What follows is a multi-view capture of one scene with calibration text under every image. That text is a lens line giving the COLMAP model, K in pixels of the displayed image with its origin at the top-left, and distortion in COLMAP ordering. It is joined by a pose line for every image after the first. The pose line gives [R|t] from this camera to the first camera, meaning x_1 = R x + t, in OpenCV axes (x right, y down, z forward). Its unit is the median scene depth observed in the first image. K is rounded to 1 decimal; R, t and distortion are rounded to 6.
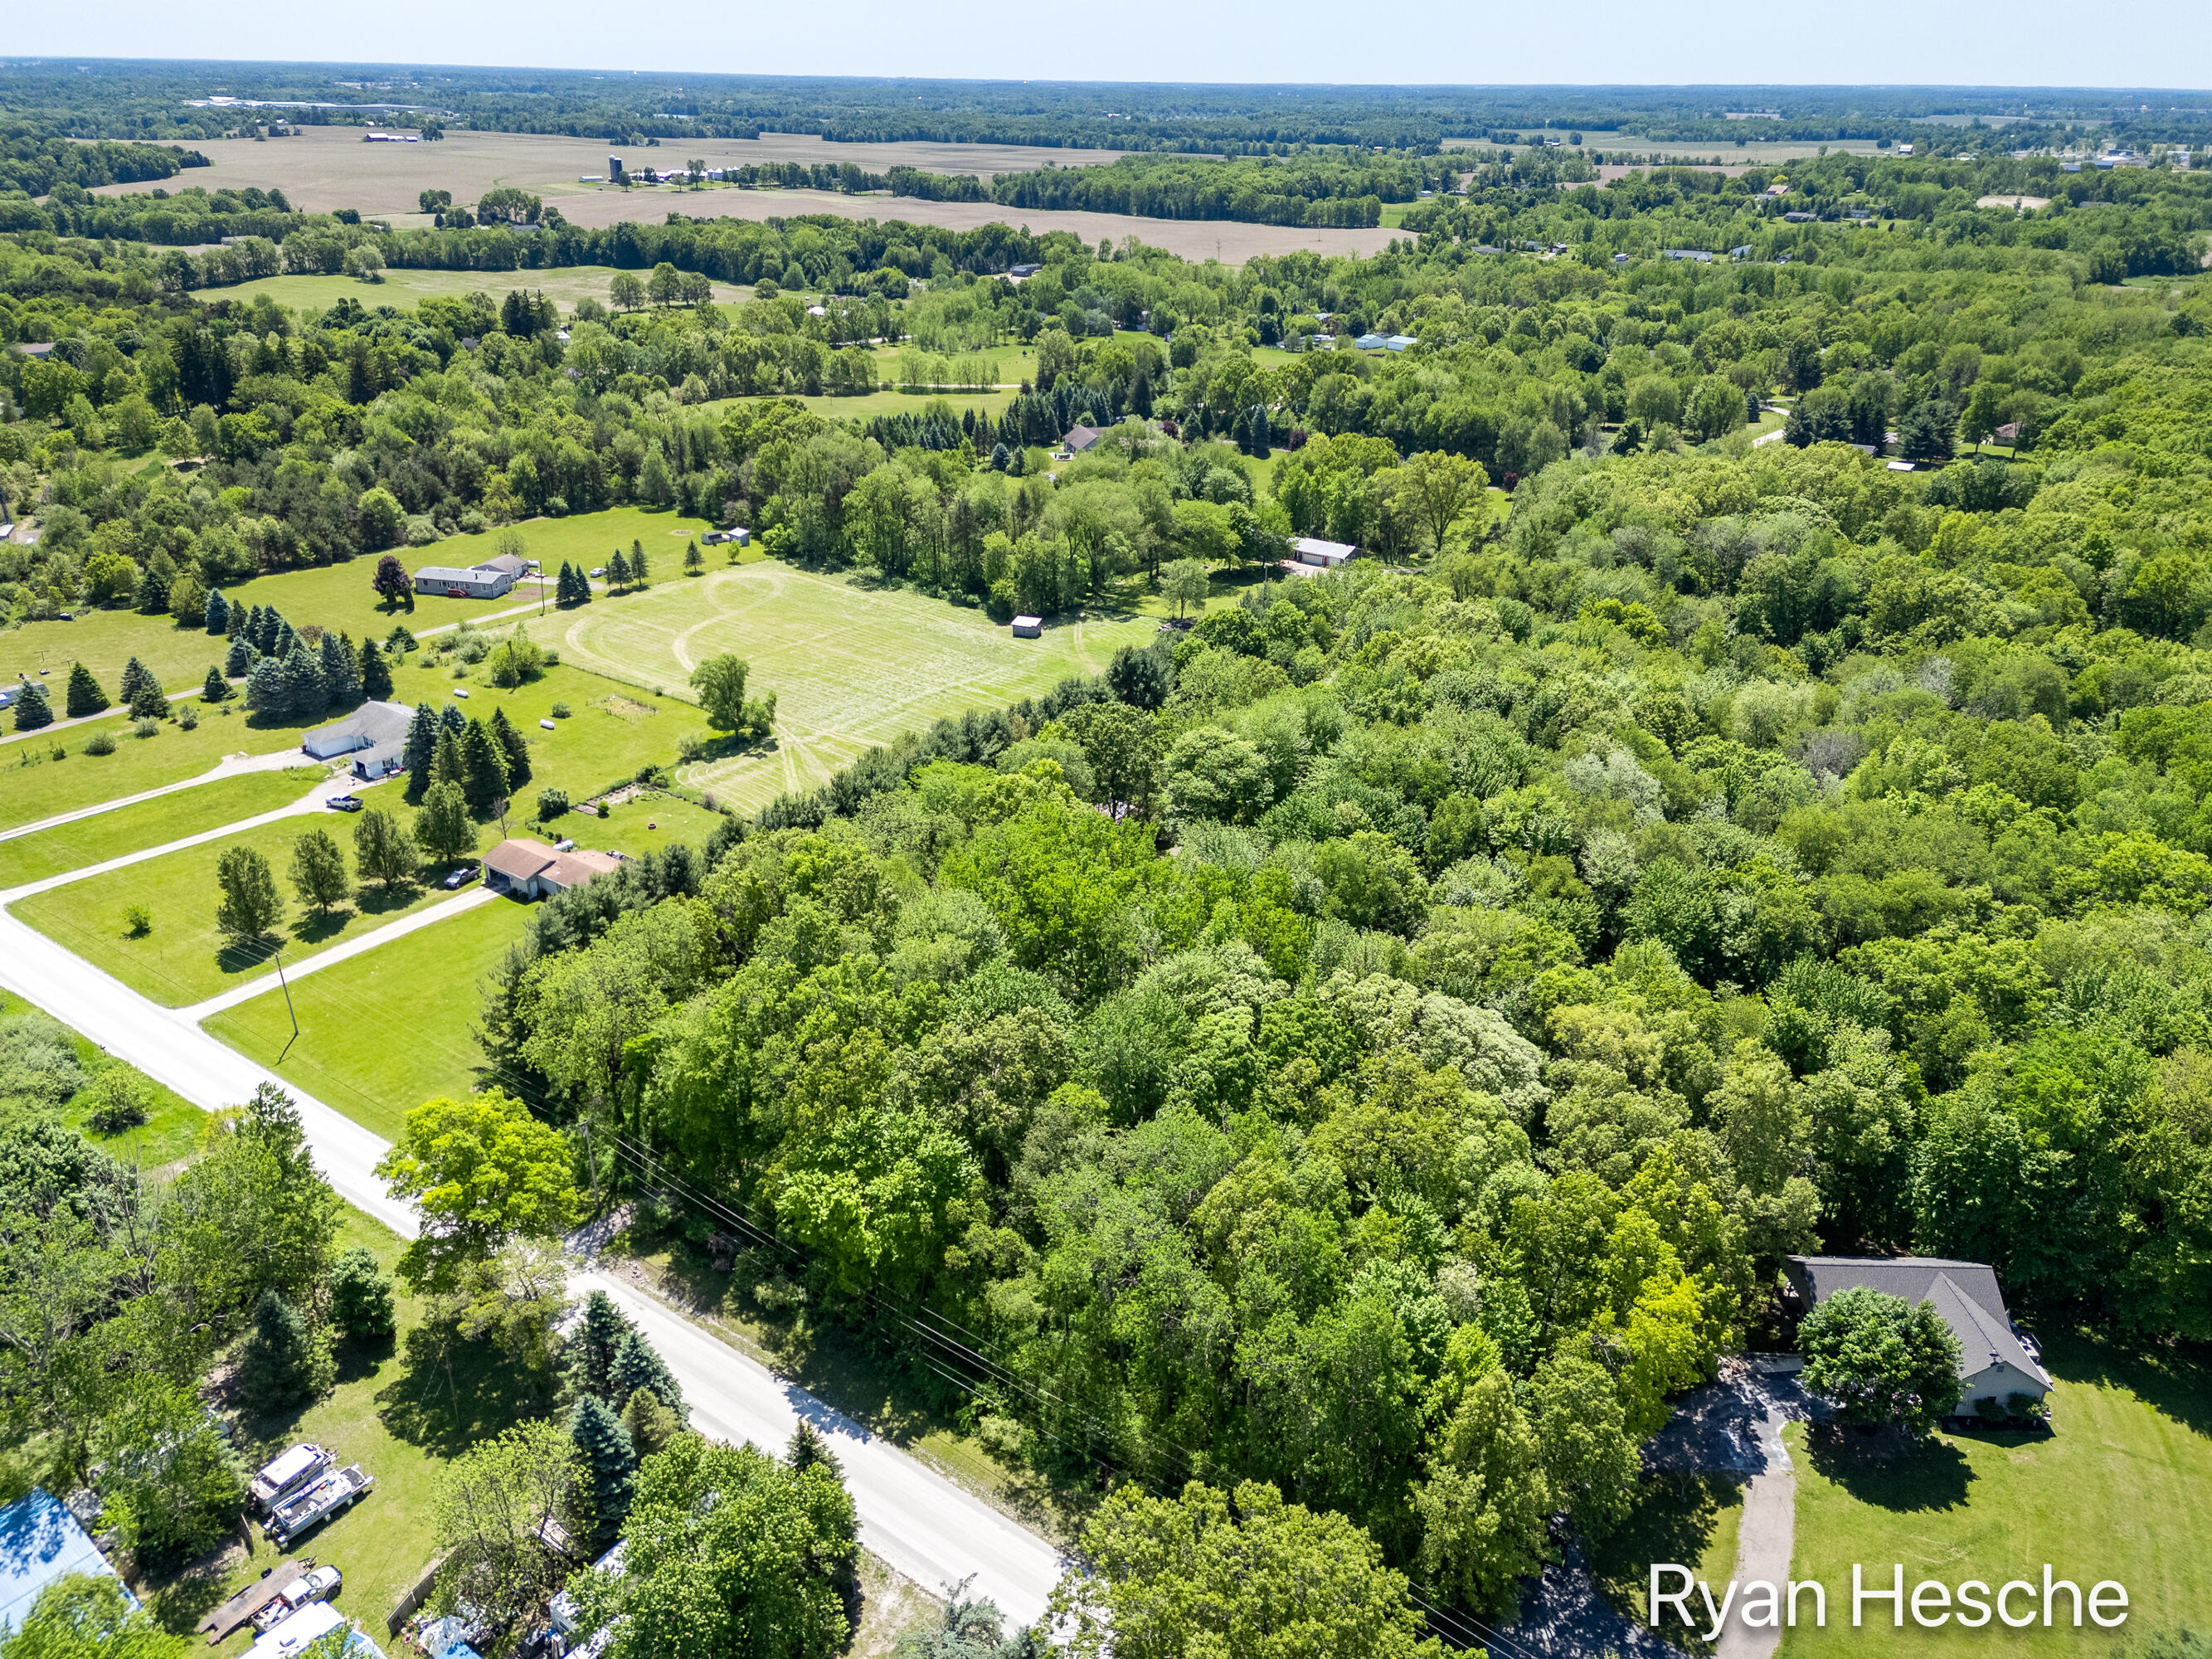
lens RADIAL K [[1608.3, 0, 1106.0], [0, 1608.3, 829.5], [0, 0, 1]] dist [0.115368, -0.093781]
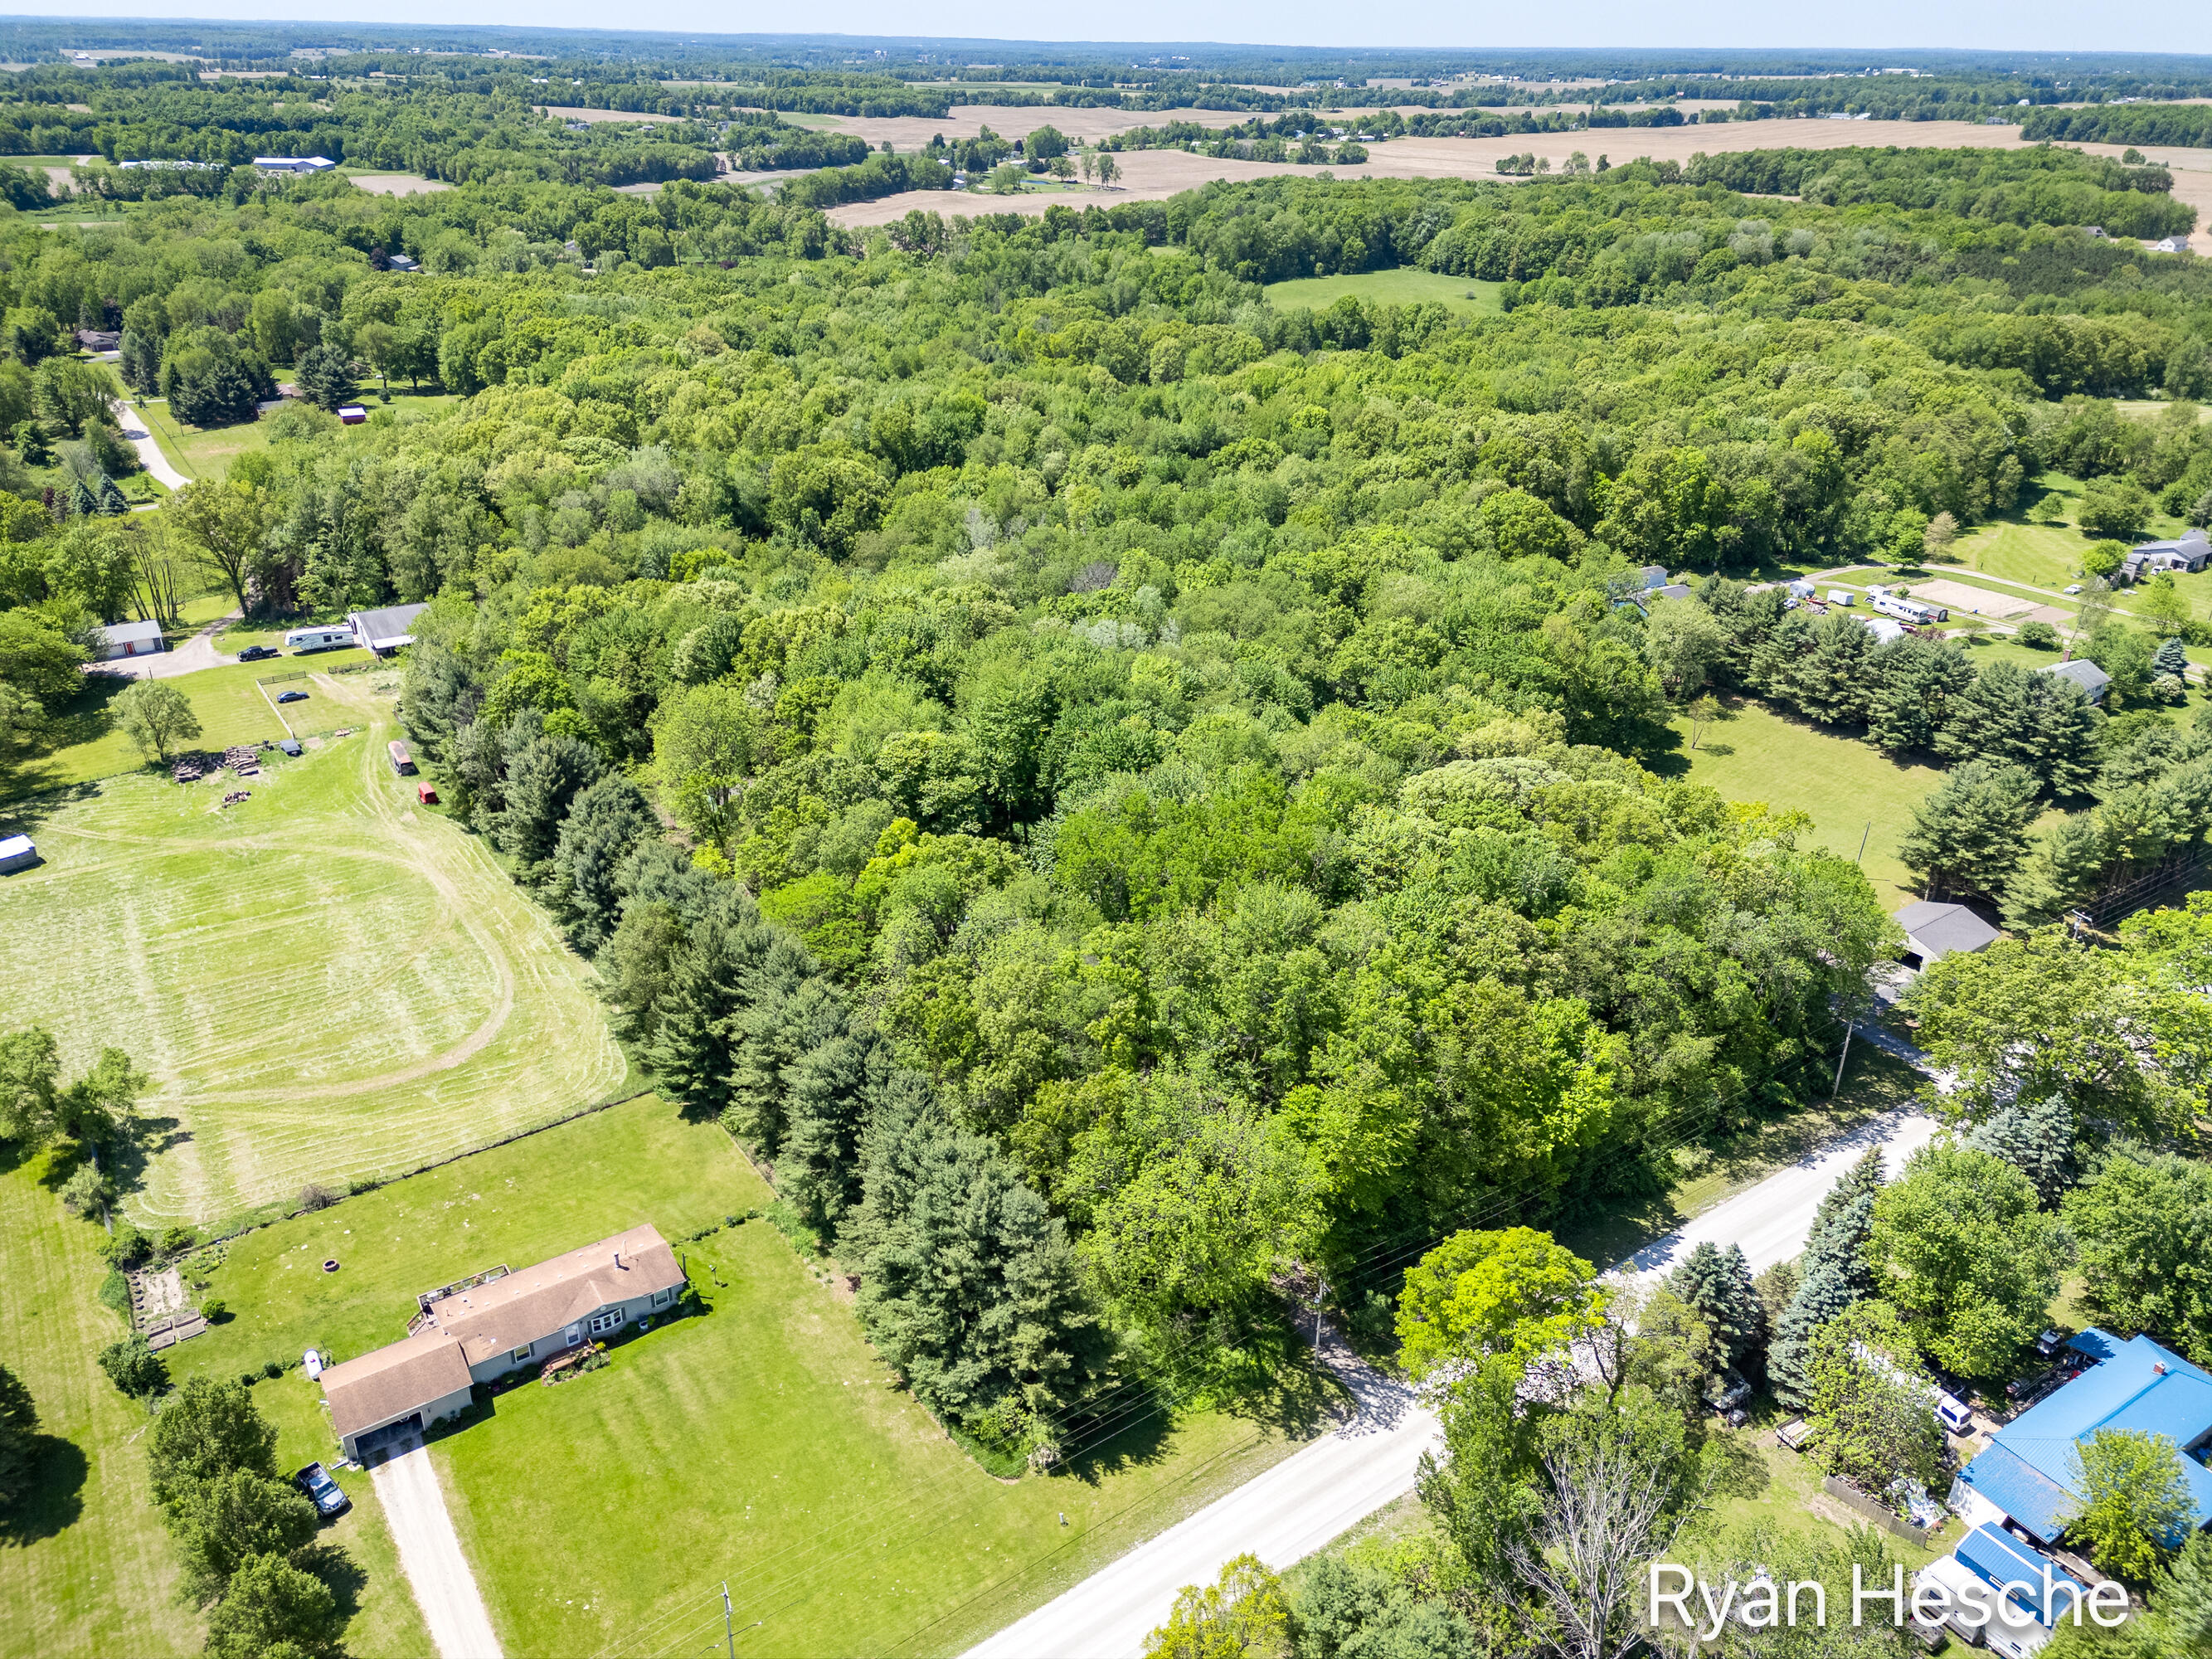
lens RADIAL K [[1611.1, 0, 1106.0], [0, 1611.1, 829.5], [0, 0, 1]] dist [0.084677, -0.048654]
pose [[0.329187, -0.423548, 0.843945, -0.460169], [0.389890, 0.874981, 0.287044, -0.152229], [-0.860012, 0.234555, 0.453170, 0.302455]]
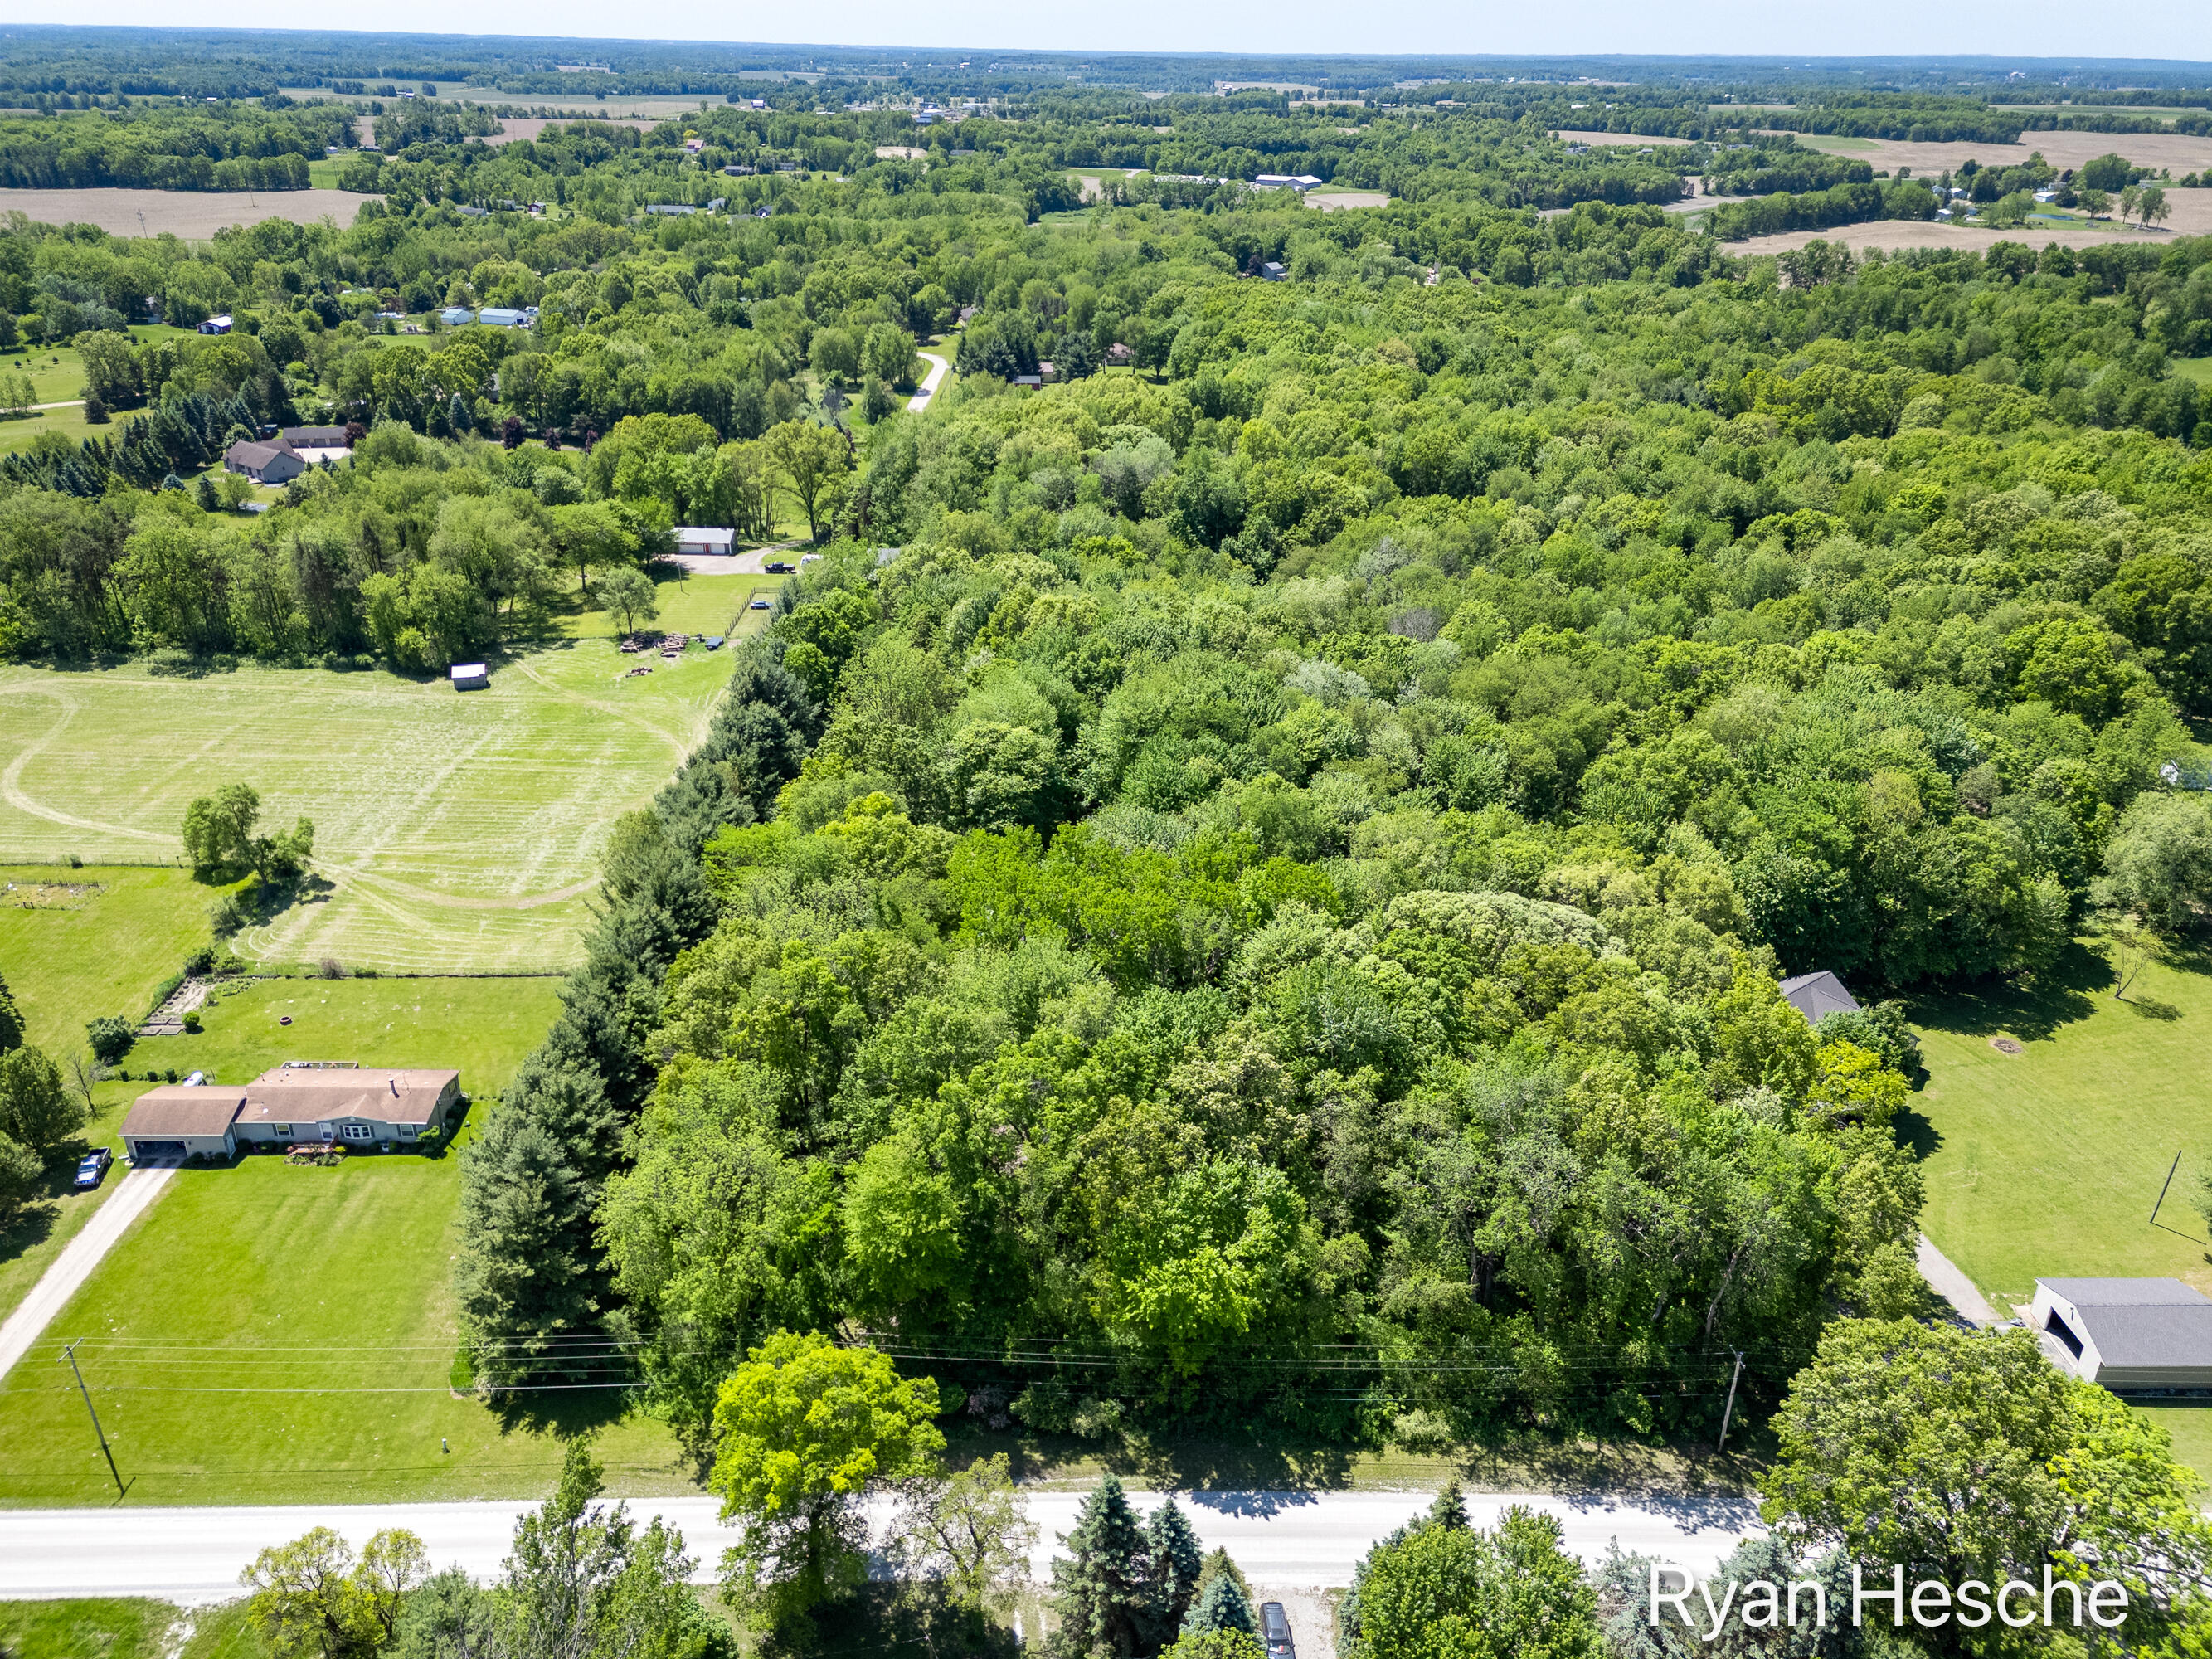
lens RADIAL K [[1608.3, 0, 1106.0], [0, 1608.3, 829.5], [0, 0, 1]] dist [0.115368, -0.093781]
pose [[0.801193, -0.261901, 0.538050, -0.261431], [0.248819, 0.963529, 0.098498, -0.049339], [-0.544223, 0.054961, 0.837138, 0.101327]]
